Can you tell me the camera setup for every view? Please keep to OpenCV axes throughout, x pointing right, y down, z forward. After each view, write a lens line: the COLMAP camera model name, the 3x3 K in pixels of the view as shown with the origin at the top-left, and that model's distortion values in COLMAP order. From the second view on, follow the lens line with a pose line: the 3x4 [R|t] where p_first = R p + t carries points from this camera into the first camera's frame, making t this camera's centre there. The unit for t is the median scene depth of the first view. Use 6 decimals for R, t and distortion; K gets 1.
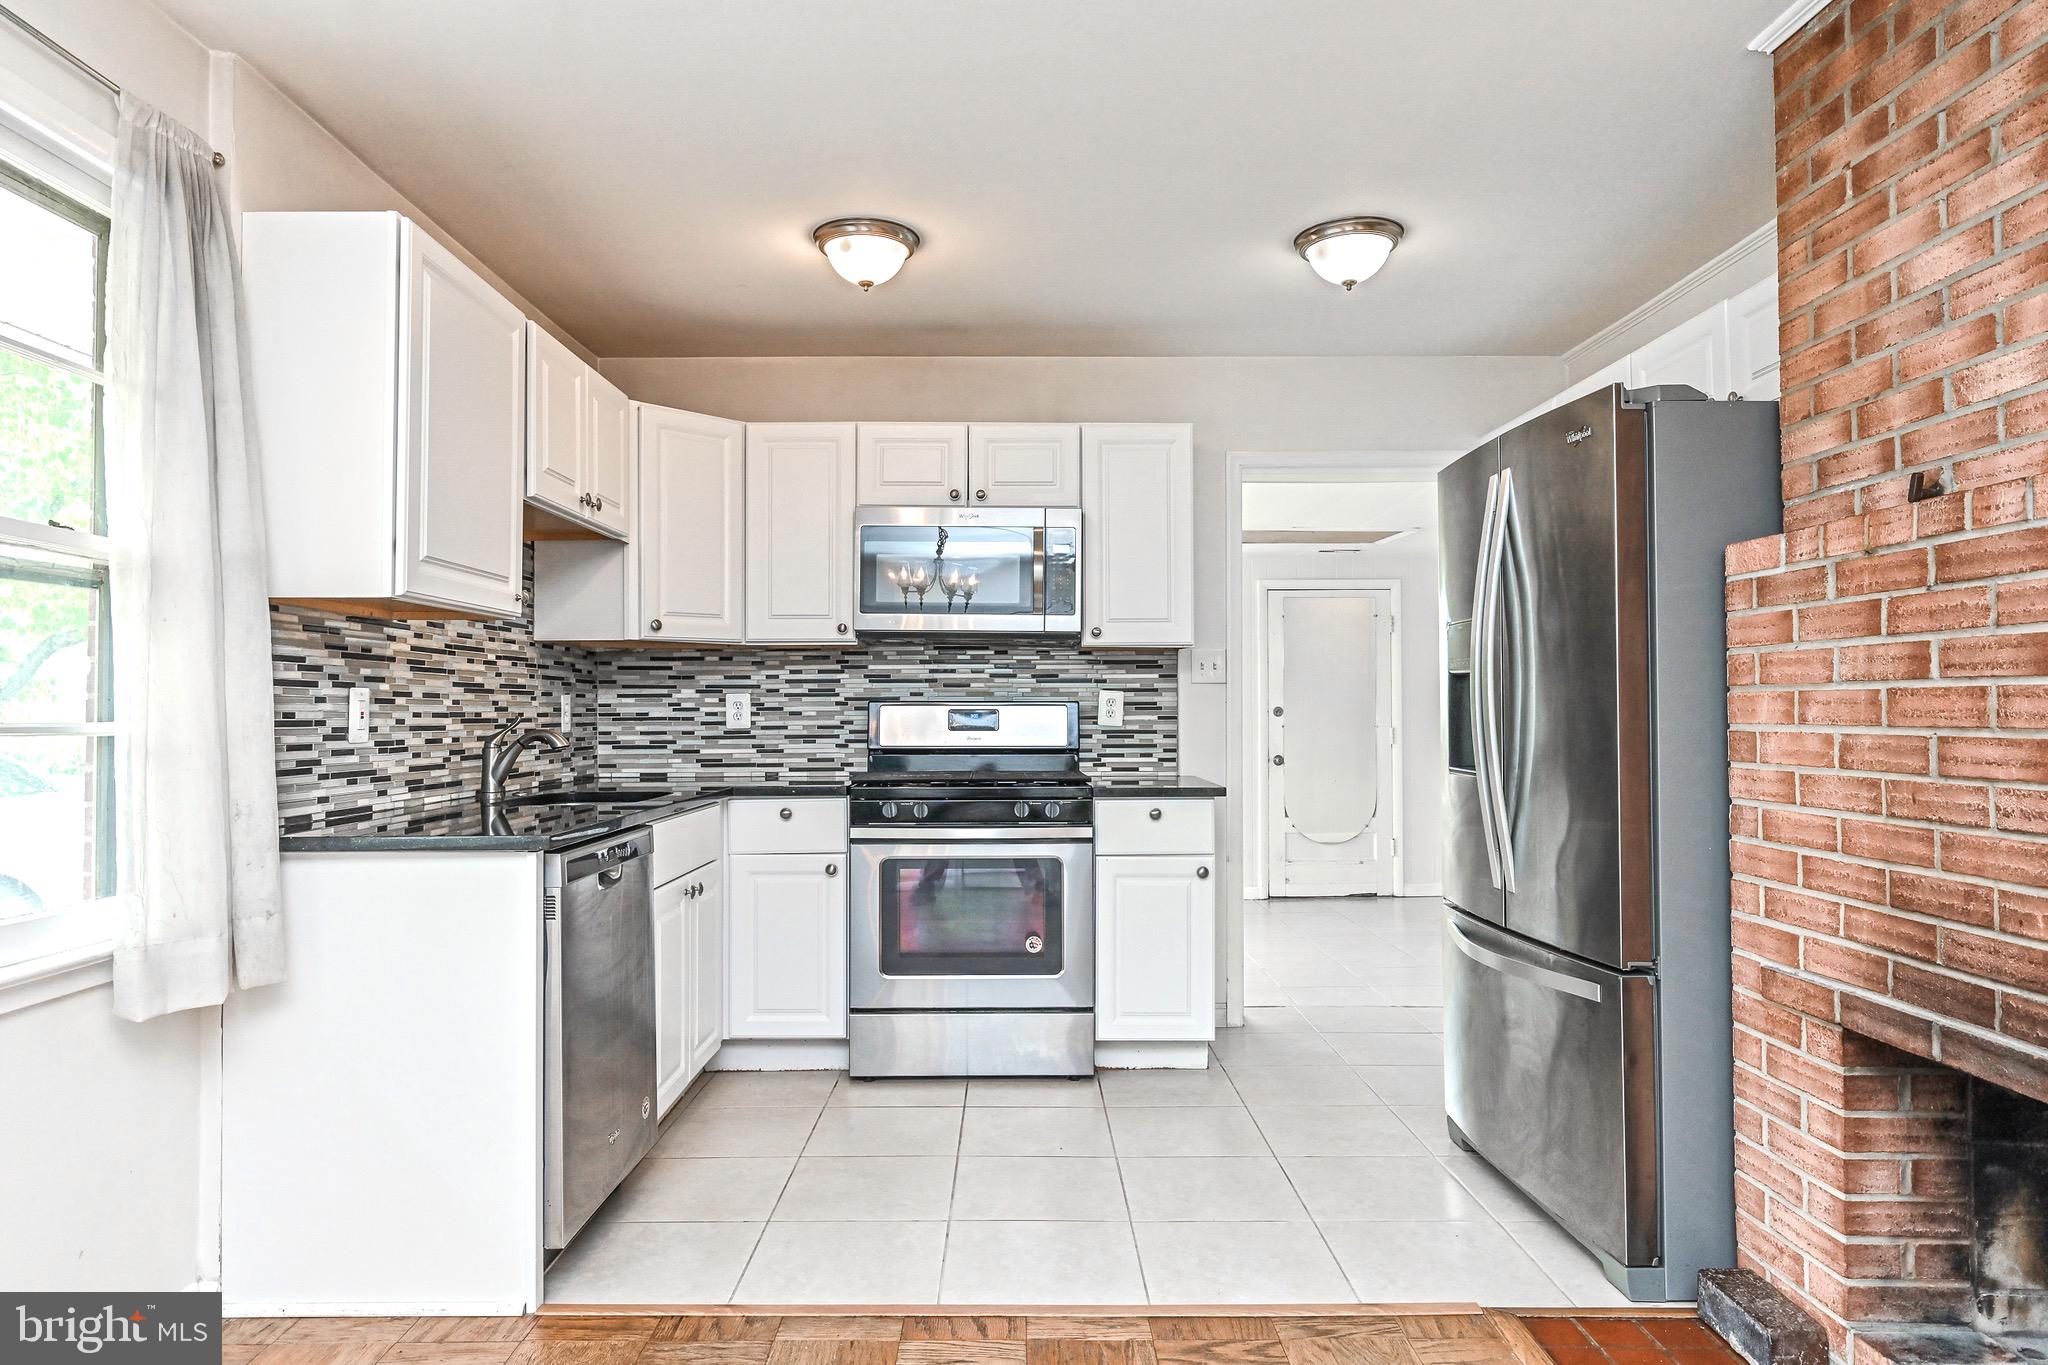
lens RADIAL K [[1226.9, 0, 999.8], [0, 1226.9, 683.0], [0, 0, 1]] dist [-0.007188, 0.004665]
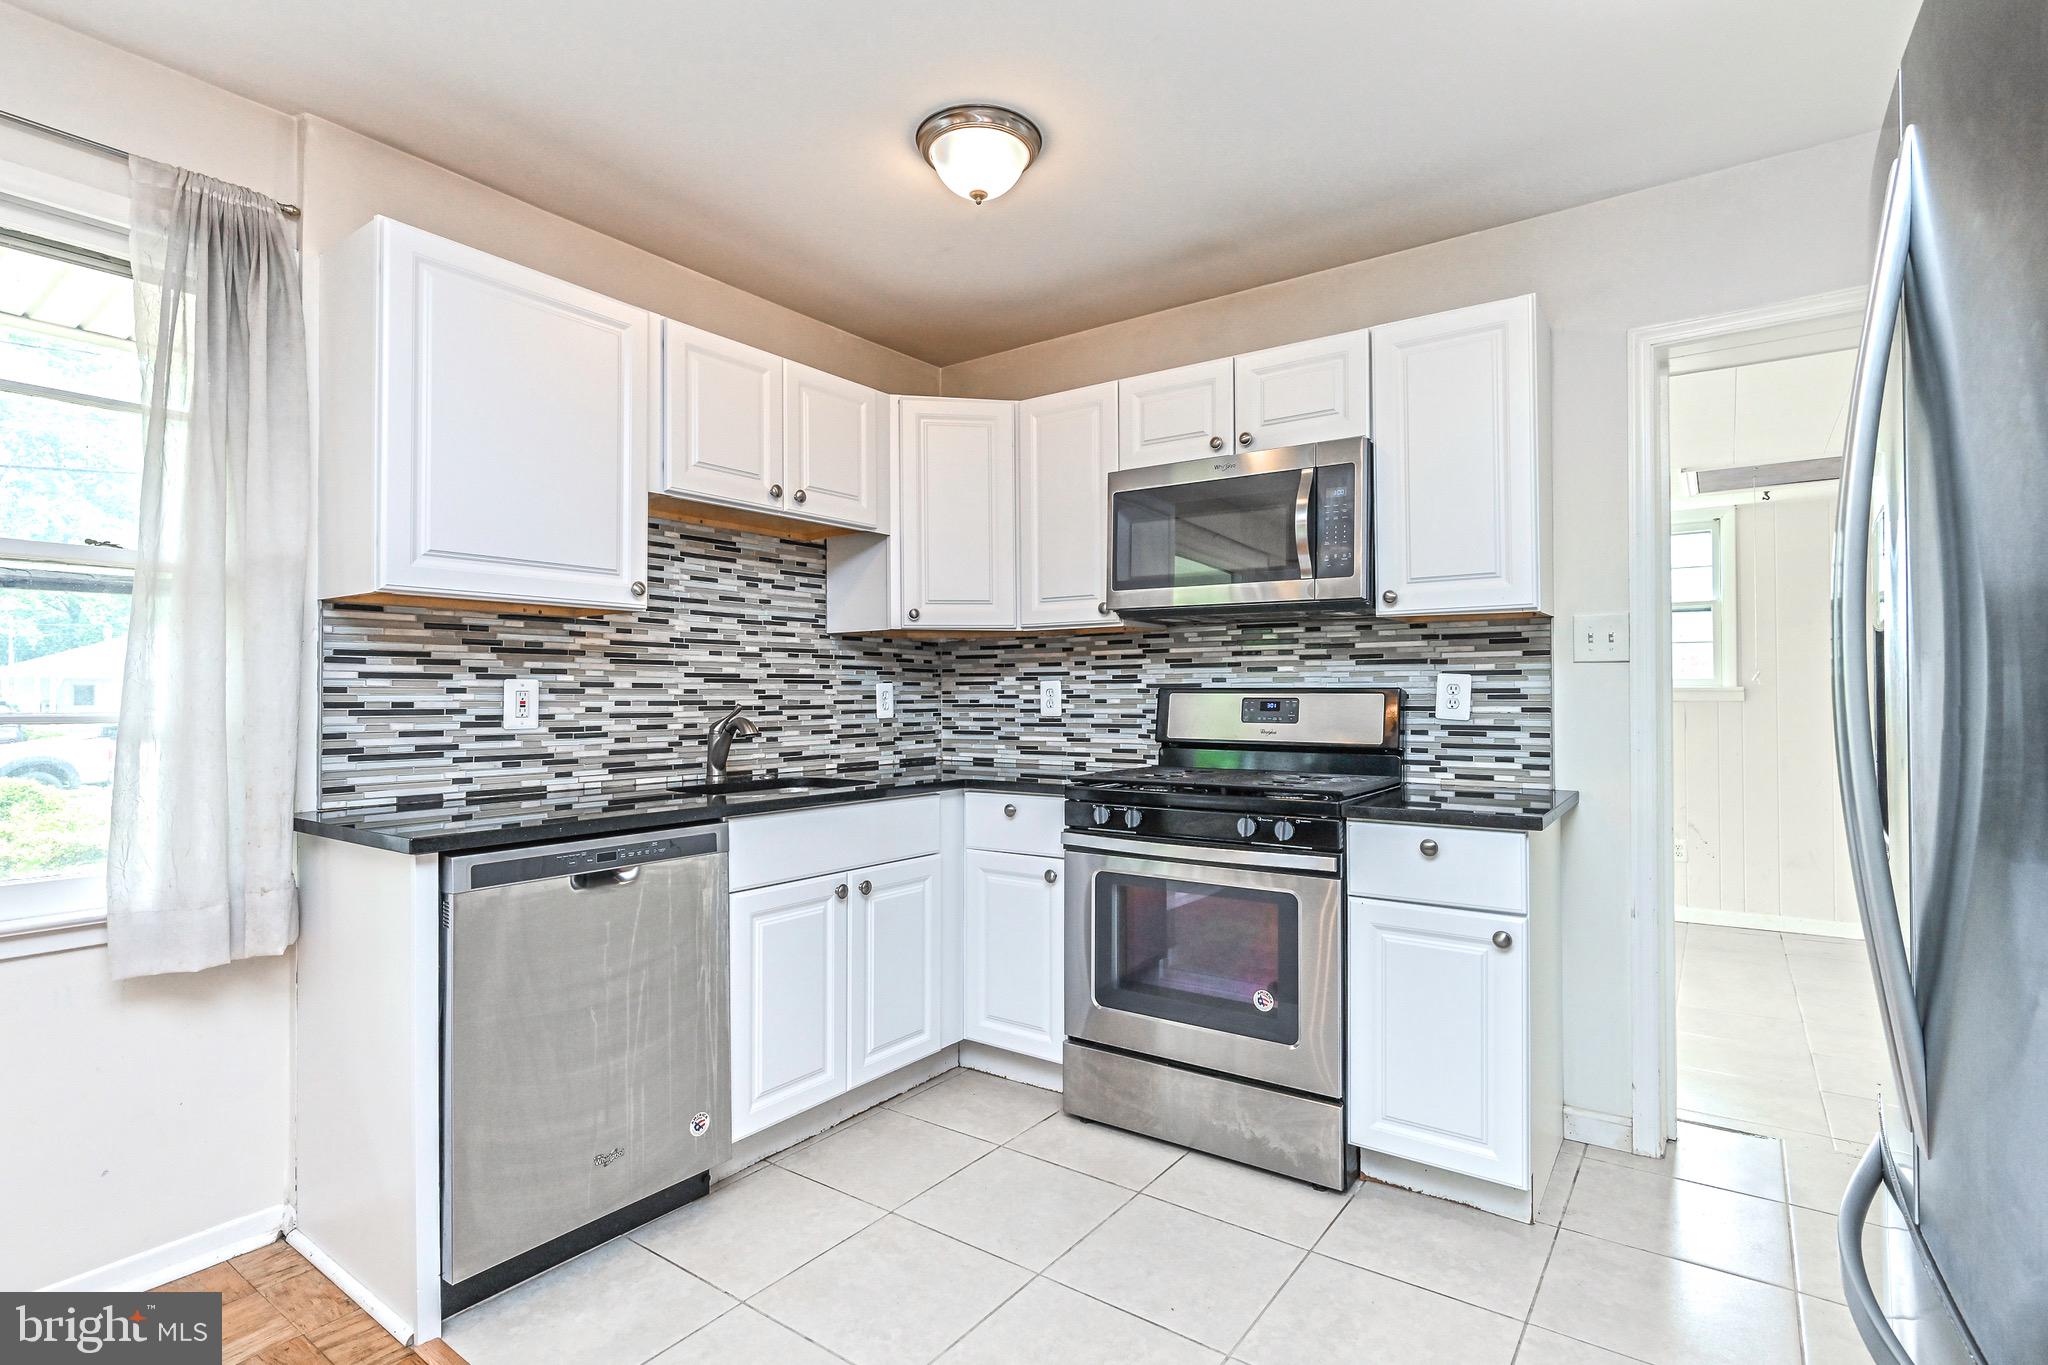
lens RADIAL K [[973.5, 0, 1023.8], [0, 973.5, 679.7], [0, 0, 1]] dist [-0.001780, -0.000539]
pose [[0.815987, -0.006901, -0.578029, 0.321054], [0.012359, 0.999908, 0.005510, 0.004616], [0.577938, -0.011640, 0.815998, 0.500712]]
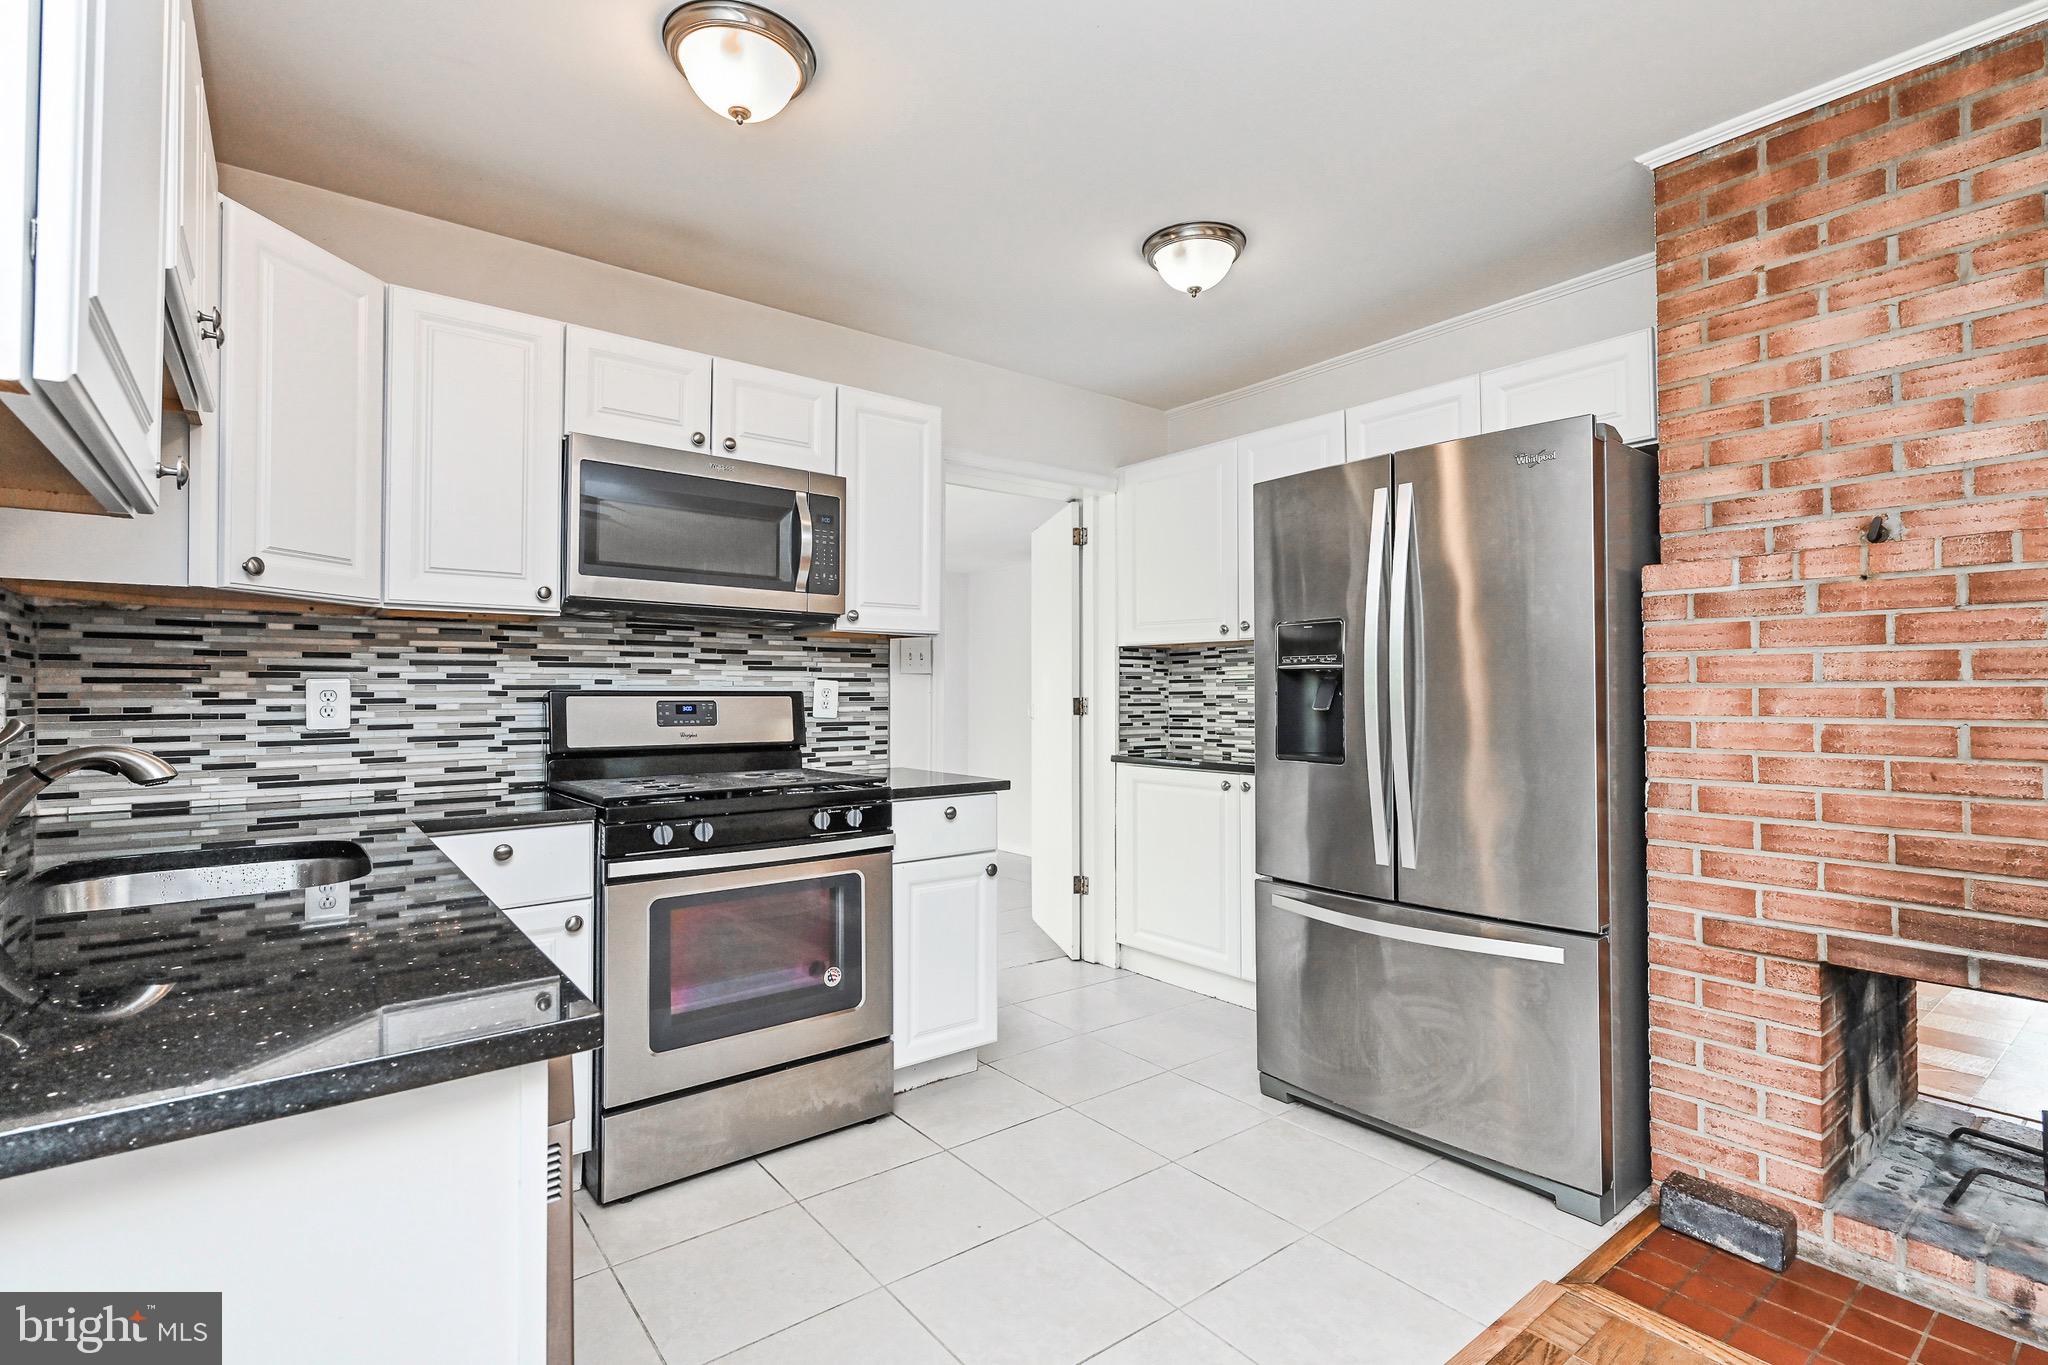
lens RADIAL K [[955.9, 0, 1034.0], [0, 955.9, 675.4], [0, 0, 1]] dist [-0.001639, 0.000503]
pose [[0.784306, 0.013695, 0.620223, -0.339294], [-0.013825, 0.999894, -0.004595, 0.005429], [-0.620220, -0.004971, 0.784412, 0.479613]]
